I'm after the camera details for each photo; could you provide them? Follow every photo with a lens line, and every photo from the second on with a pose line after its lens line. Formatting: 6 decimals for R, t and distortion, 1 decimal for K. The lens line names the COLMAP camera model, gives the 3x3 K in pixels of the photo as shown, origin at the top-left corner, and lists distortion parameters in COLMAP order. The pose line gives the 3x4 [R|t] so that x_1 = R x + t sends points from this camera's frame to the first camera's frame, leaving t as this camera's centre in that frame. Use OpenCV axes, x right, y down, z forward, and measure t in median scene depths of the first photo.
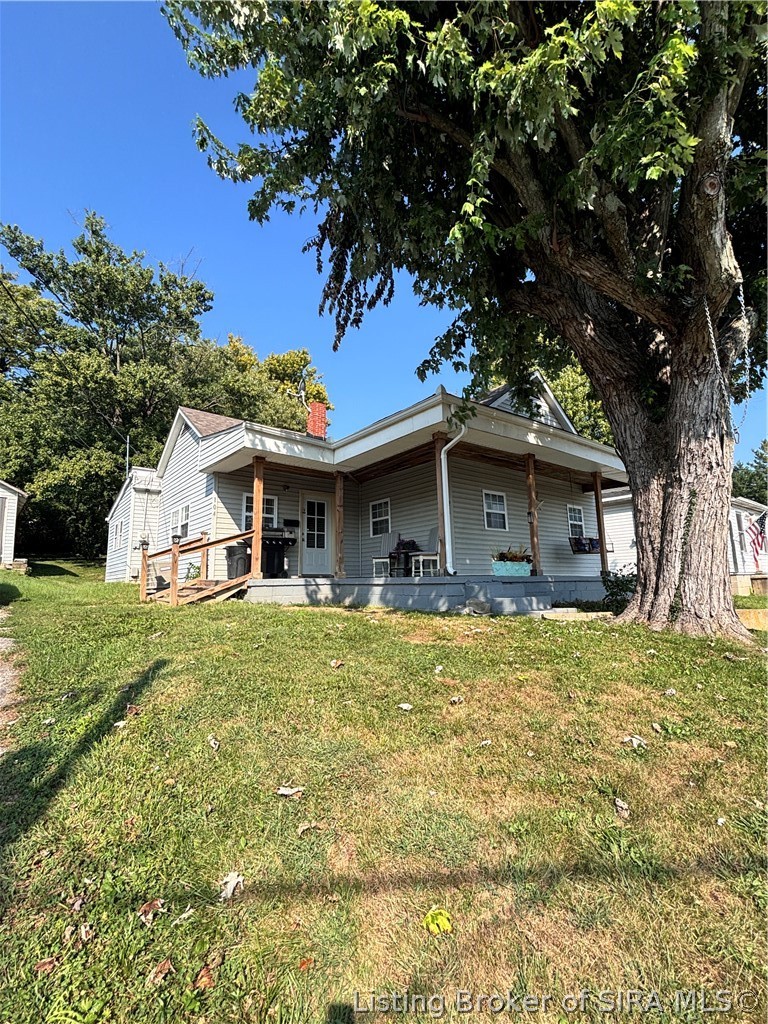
lens RADIAL K [[450.6, 0, 384.0], [0, 450.6, 512.0], [0, 0, 1]] dist [0.000023, -0.000183]
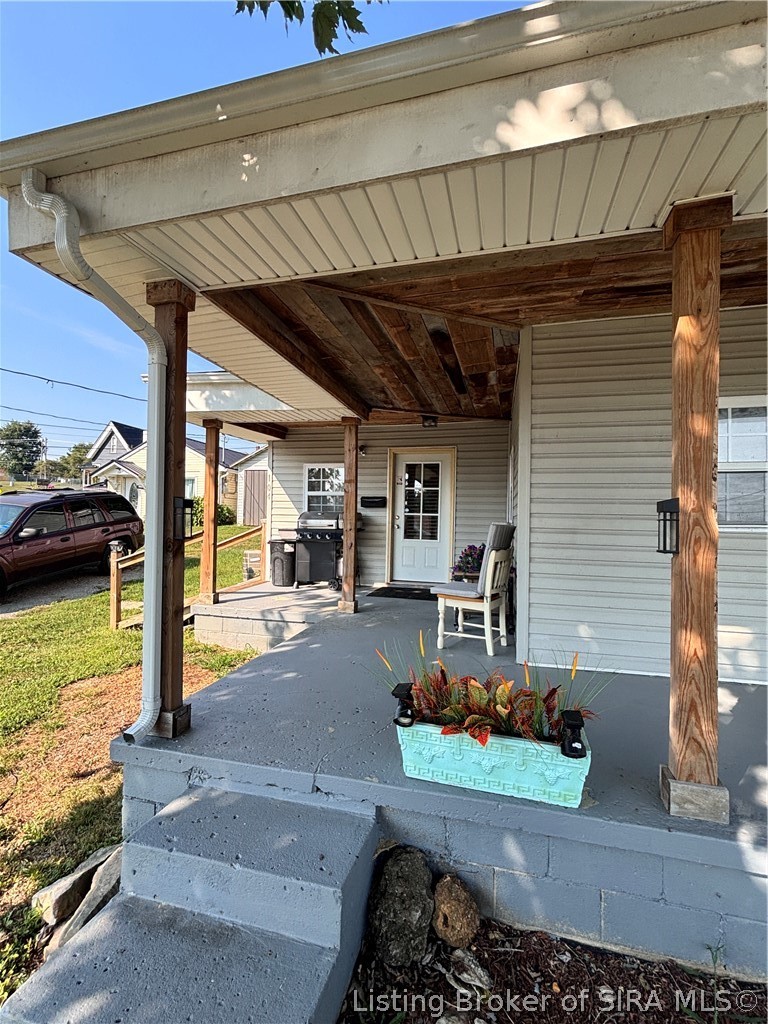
lens RADIAL K [[460.8, 0, 384.0], [0, 460.8, 512.0], [0, 0, 1]] dist [-0.000241, -0.000068]
pose [[0.604090, 0.017458, -0.796725, 0.355225], [0.094124, 0.991199, 0.093086, -0.022885], [0.791338, -0.131223, 0.597131, 0.656308]]
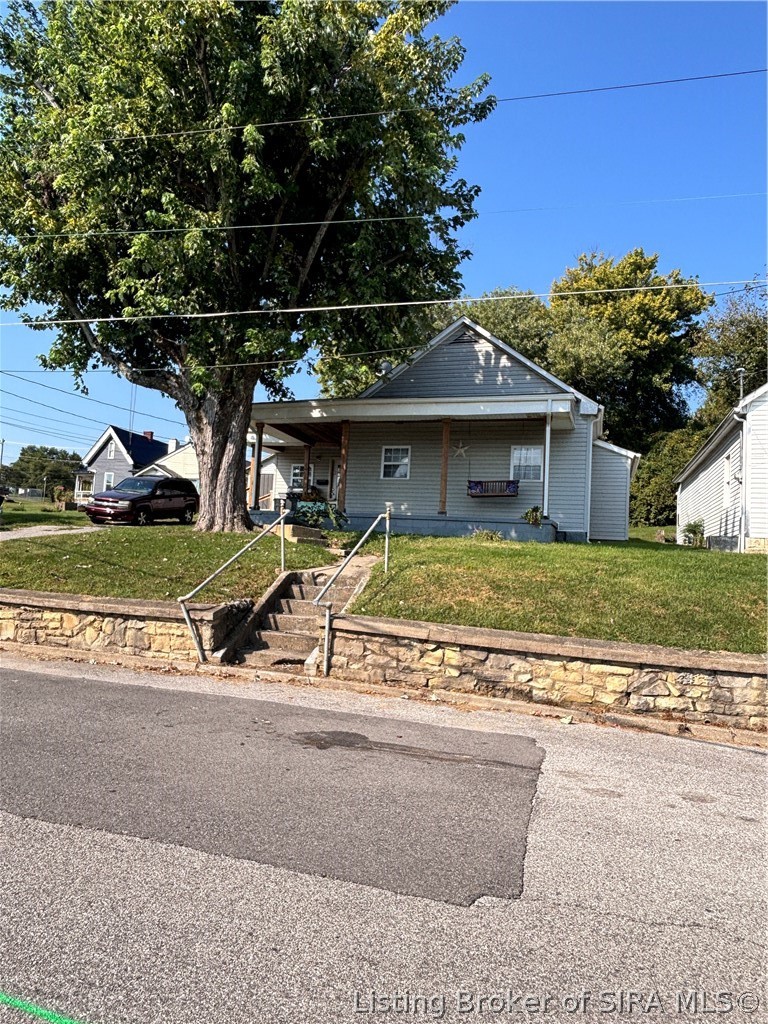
lens RADIAL K [[647.6, 0, 384.0], [0, 647.6, 512.0], [0, 0, 1]] dist [0.028079, -0.000251]
pose [[0.552723, -0.013820, -0.833250, 1.685686], [0.065052, 0.997527, 0.026607, 0.081630], [0.830822, -0.068911, 0.552256, 0.044264]]
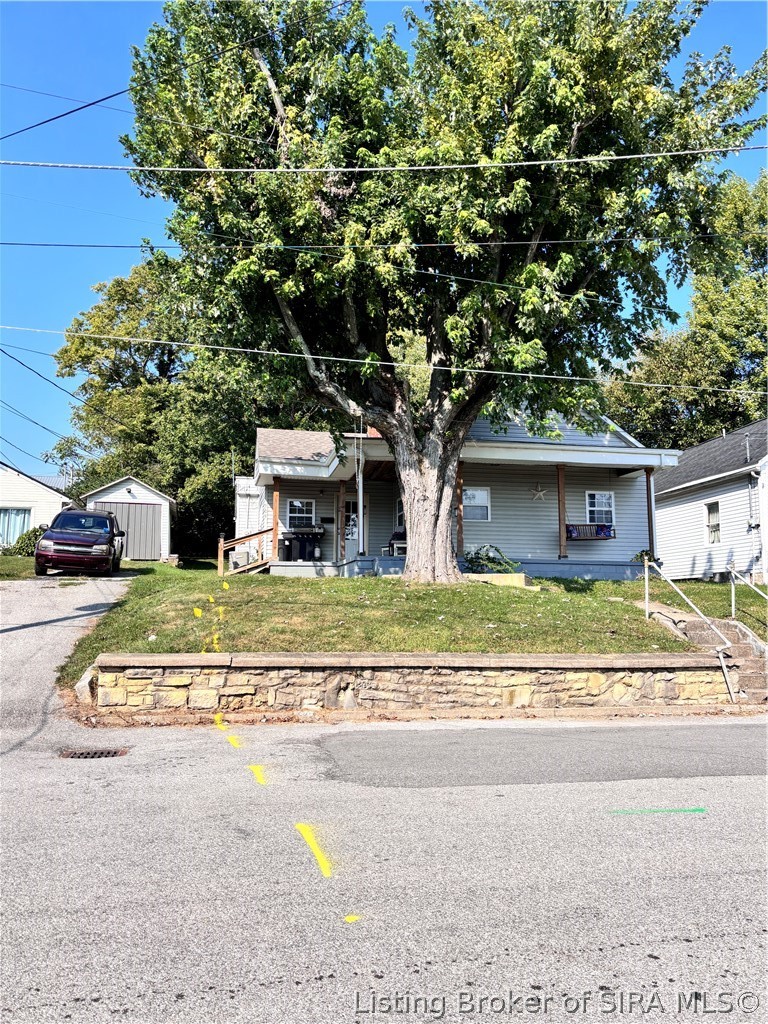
lens RADIAL K [[770.1, 0, 384.0], [0, 770.1, 512.0], [0, 0, 1]] dist [0.084407, -0.167119]
pose [[0.887898, -0.037171, -0.458537, 0.971582], [0.053854, 0.998276, 0.023357, -0.041724], [0.456878, -0.045433, 0.888368, -0.872001]]
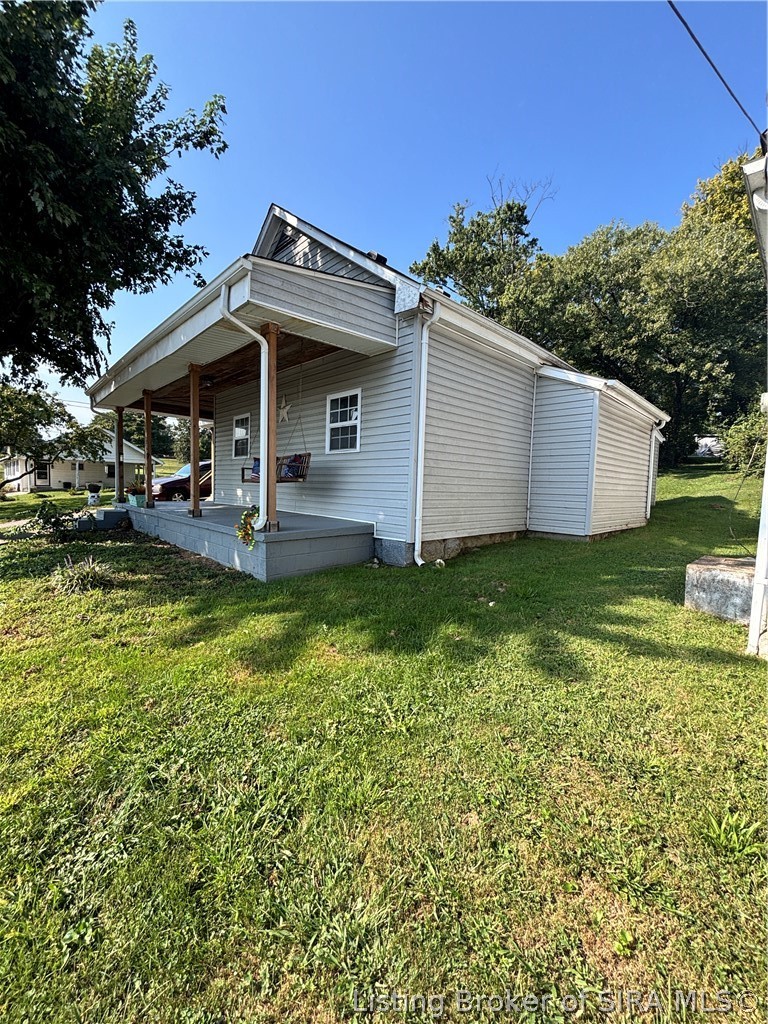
lens RADIAL K [[414.9, 0, 384.0], [0, 414.9, 512.0], [0, 0, 1]] dist [0.028558, -0.034156]
pose [[0.098280, 0.081593, -0.991808, 1.180195], [0.126222, 0.987562, 0.093752, 0.111071], [0.987122, -0.134402, 0.086759, 1.237351]]
